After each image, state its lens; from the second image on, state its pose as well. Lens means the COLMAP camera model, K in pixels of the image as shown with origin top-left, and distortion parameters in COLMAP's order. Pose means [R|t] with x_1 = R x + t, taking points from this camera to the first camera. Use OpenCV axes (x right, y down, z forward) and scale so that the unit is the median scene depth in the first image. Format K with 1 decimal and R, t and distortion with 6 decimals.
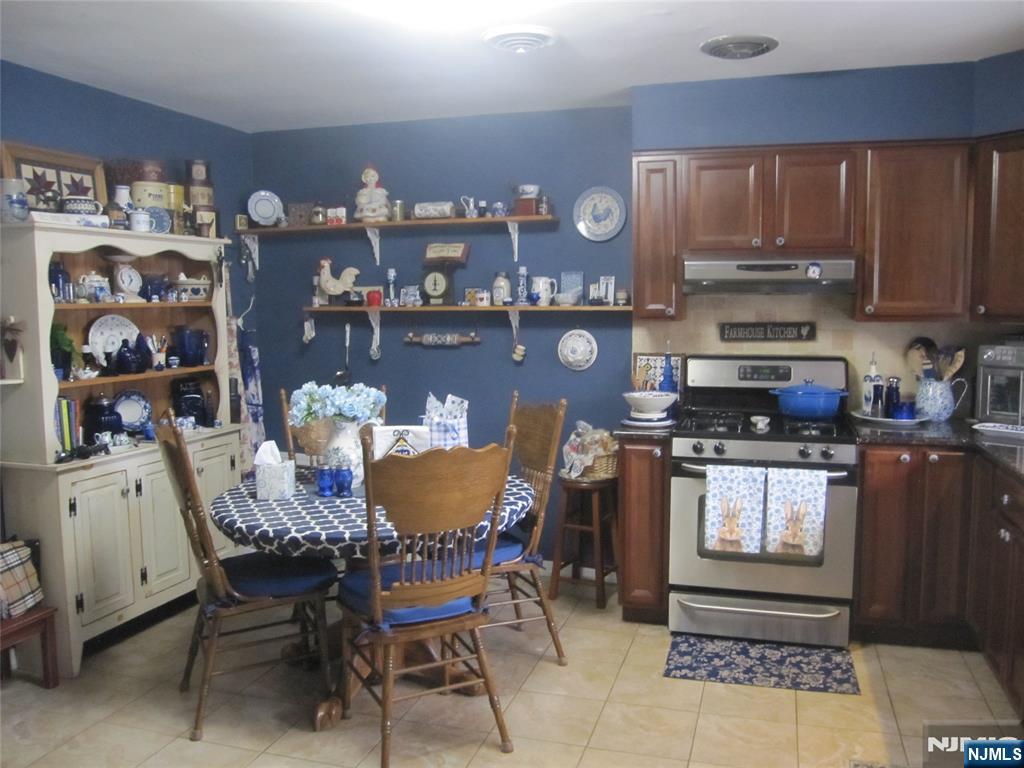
lens RADIAL K [[843.9, 0, 519.6], [0, 843.9, 384.1], [0, 0, 1]] dist [-0.074119, 0.032772]
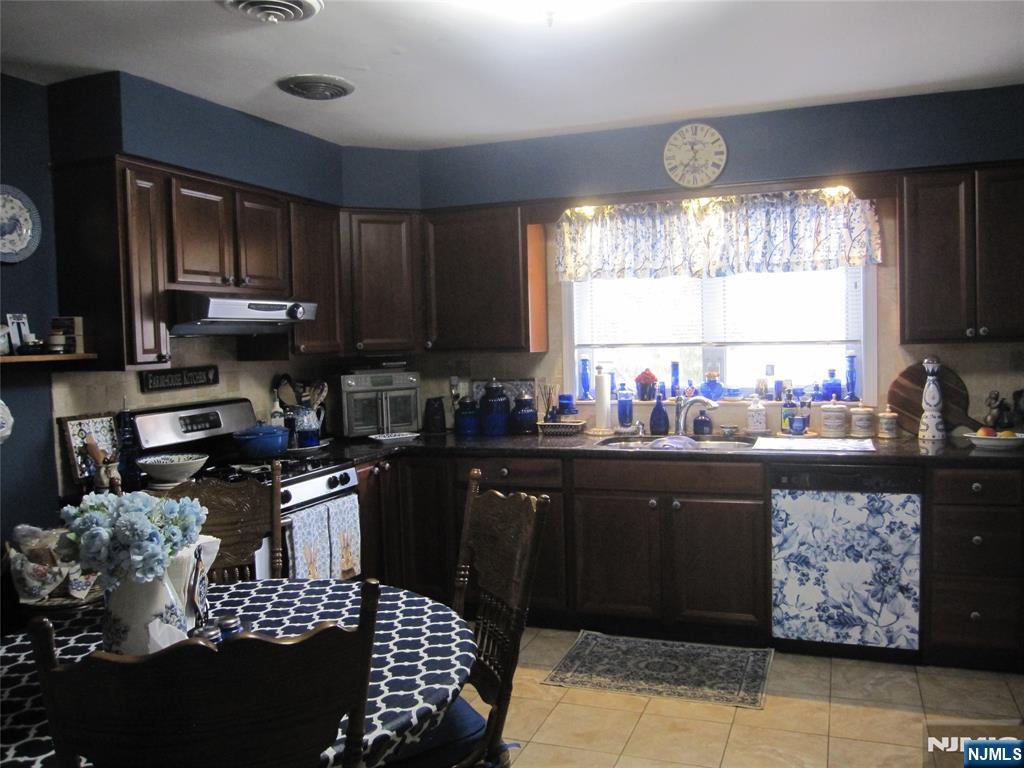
lens RADIAL K [[843.9, 0, 519.6], [0, 843.9, 384.1], [0, 0, 1]] dist [-0.074119, 0.032772]
pose [[0.067322, -0.051842, 0.996384, -0.674521], [0.127888, 0.990860, 0.042914, -0.055449], [-0.989501, 0.124536, 0.073336, 0.658419]]
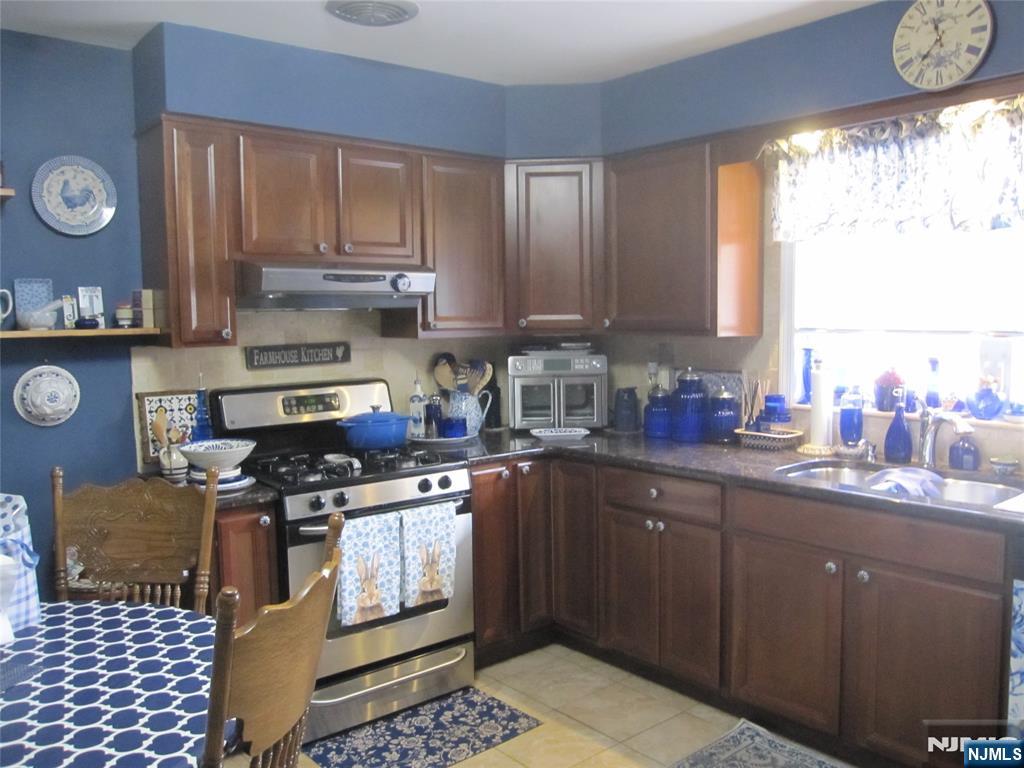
lens RADIAL K [[843.9, 0, 519.6], [0, 843.9, 384.1], [0, 0, 1]] dist [-0.074119, 0.032772]
pose [[0.548406, -0.070501, 0.833235, -0.336088], [0.093938, 0.995326, 0.022389, -0.036163], [-0.830919, 0.065994, 0.552465, 0.403657]]
